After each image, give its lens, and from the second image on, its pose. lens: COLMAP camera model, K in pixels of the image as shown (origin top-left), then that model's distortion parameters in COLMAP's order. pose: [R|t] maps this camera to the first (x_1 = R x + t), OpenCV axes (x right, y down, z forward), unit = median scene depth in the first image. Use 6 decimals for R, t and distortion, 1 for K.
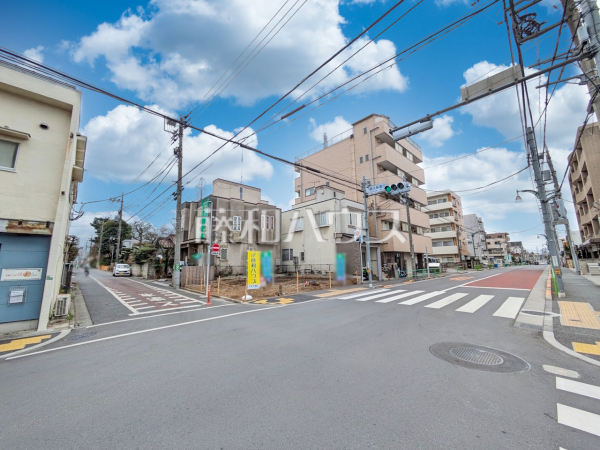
lens RADIAL K [[237.5, 0, 299.6], [0, 237.5, 224.8], [0, 0, 1]] dist [-0.000313, 0.002208]
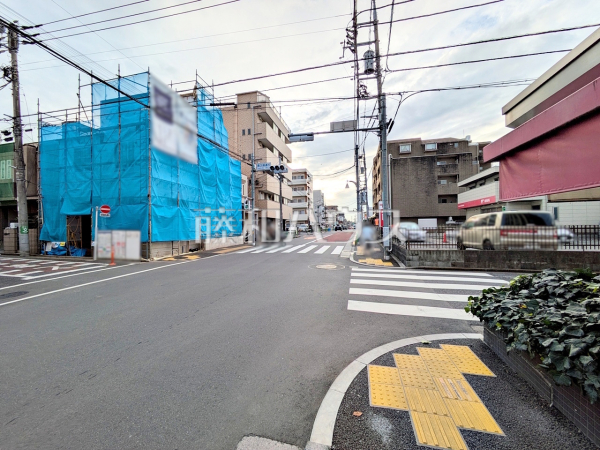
lens RADIAL K [[237.5, 0, 302.2], [0, 237.5, 225.7], [0, 0, 1]] dist [-0.000313, 0.002208]
pose [[0.838256, 0.007549, 0.545225, -0.131037], [-0.089314, 0.988301, 0.123632, -0.014630], [-0.537913, -0.152331, 0.829123, -0.129245]]
